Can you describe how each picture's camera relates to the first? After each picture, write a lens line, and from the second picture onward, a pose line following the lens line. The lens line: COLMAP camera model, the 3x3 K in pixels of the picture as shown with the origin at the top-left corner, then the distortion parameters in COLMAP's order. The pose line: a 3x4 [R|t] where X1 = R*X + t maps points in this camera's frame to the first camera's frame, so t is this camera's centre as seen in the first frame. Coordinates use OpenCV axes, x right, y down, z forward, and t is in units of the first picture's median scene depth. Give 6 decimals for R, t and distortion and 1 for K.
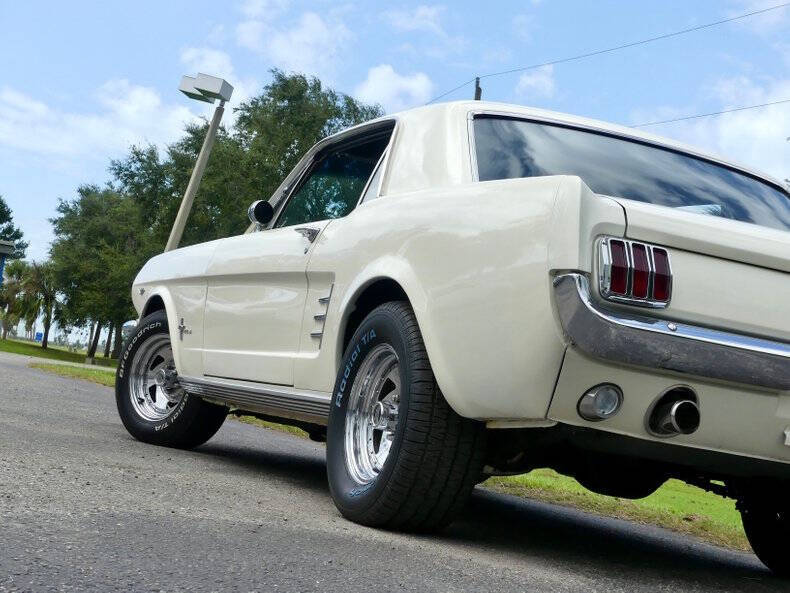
lens RADIAL K [[1591.0, 0, 404.0], [0, 1591.0, 332.5], [0, 0, 1]] dist [0.026623, 0.000000]
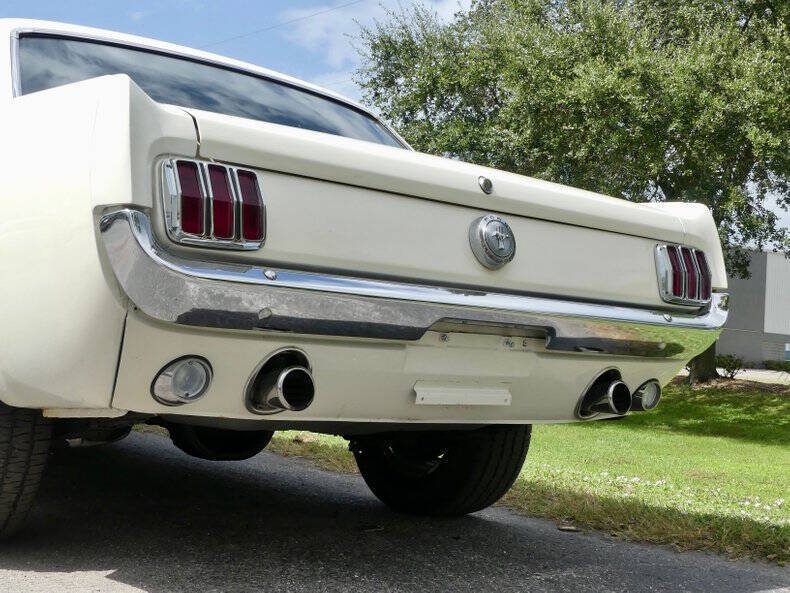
lens RADIAL K [[1124.9, 0, 408.2], [0, 1124.9, 287.6], [0, 0, 1]] dist [0.037865, 0.000000]
pose [[0.955919, -0.076721, 0.283431, 0.074675], [0.069368, 0.996945, 0.035904, -0.010980], [-0.285320, -0.014660, 0.958320, 0.443516]]
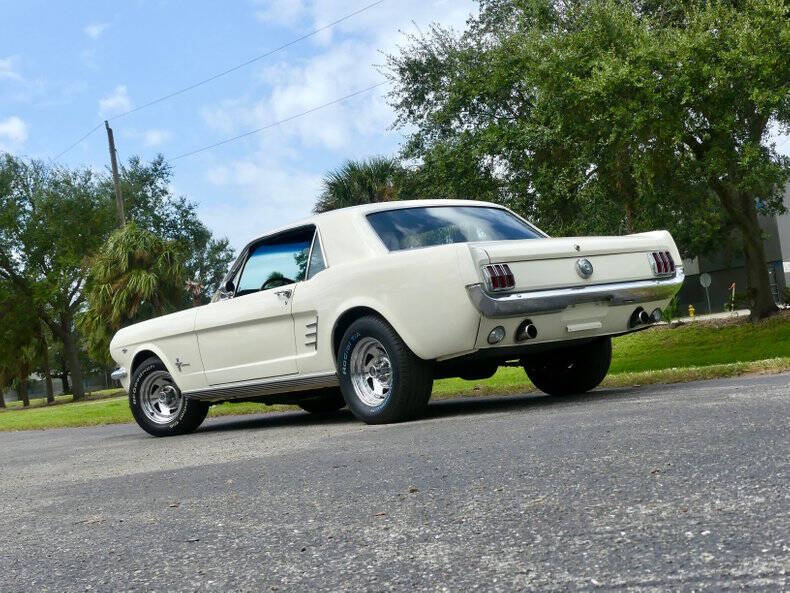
lens RADIAL K [[1372.0, 0, 402.2], [0, 1372.0, 298.4], [0, 0, 1]] dist [0.085627, 0.000000]
pose [[0.929317, -0.262769, 0.259464, -0.477620], [0.260735, 0.964458, 0.042873, -0.121484], [-0.261508, 0.027809, 0.964801, -0.830452]]
